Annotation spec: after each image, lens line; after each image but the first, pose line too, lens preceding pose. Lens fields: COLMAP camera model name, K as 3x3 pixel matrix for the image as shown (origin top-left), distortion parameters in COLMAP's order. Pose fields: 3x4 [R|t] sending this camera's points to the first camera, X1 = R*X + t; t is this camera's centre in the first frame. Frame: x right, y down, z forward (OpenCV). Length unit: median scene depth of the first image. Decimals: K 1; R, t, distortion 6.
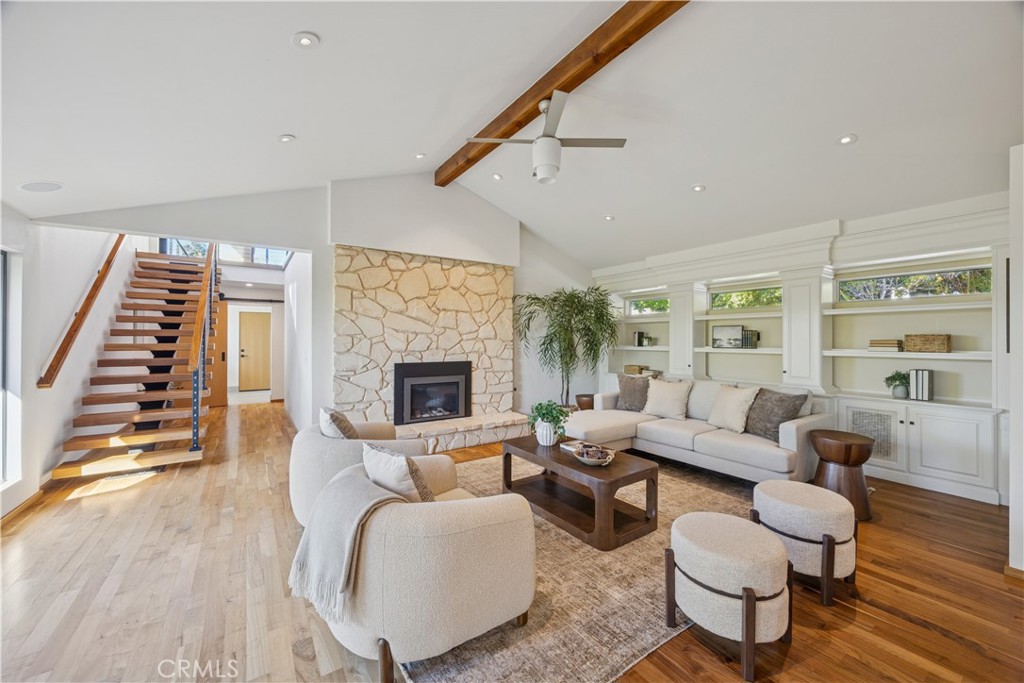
lens RADIAL K [[390.1, 0, 516.8], [0, 390.1, 337.7], [0, 0, 1]] dist [-0.002837, -0.000004]
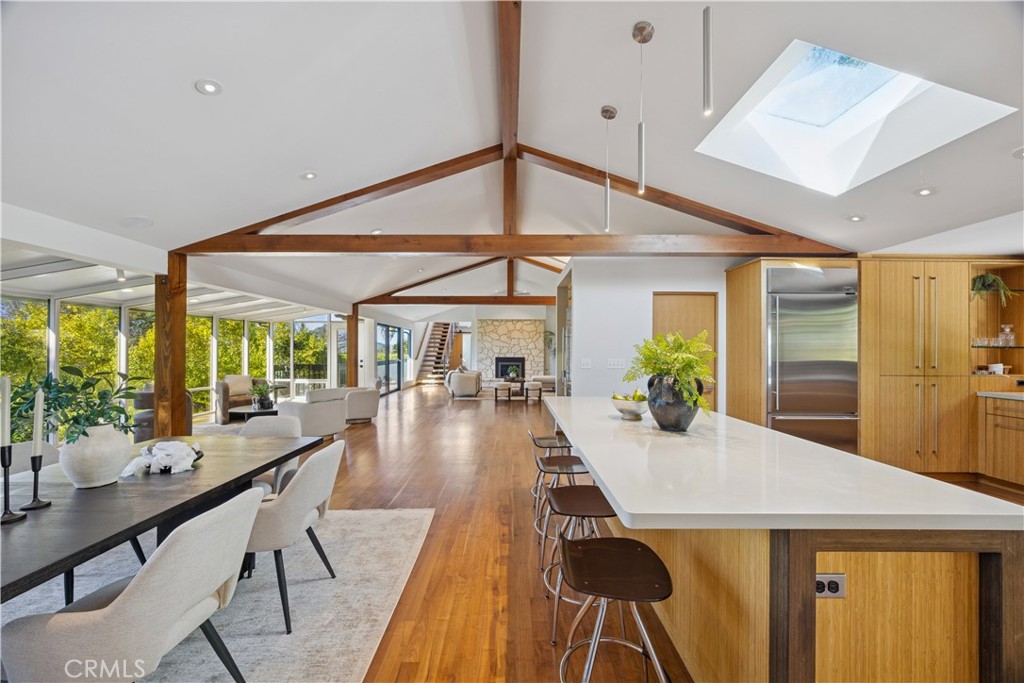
lens RADIAL K [[390.1, 0, 513.3], [0, 390.1, 350.8], [0, 0, 1]] dist [-0.002837, -0.000004]
pose [[0.828761, 0.001887, -0.559599, 1.381560], [-0.000545, 0.999997, 0.002565, 0.010052], [0.559602, -0.001821, 0.828760, -1.310696]]
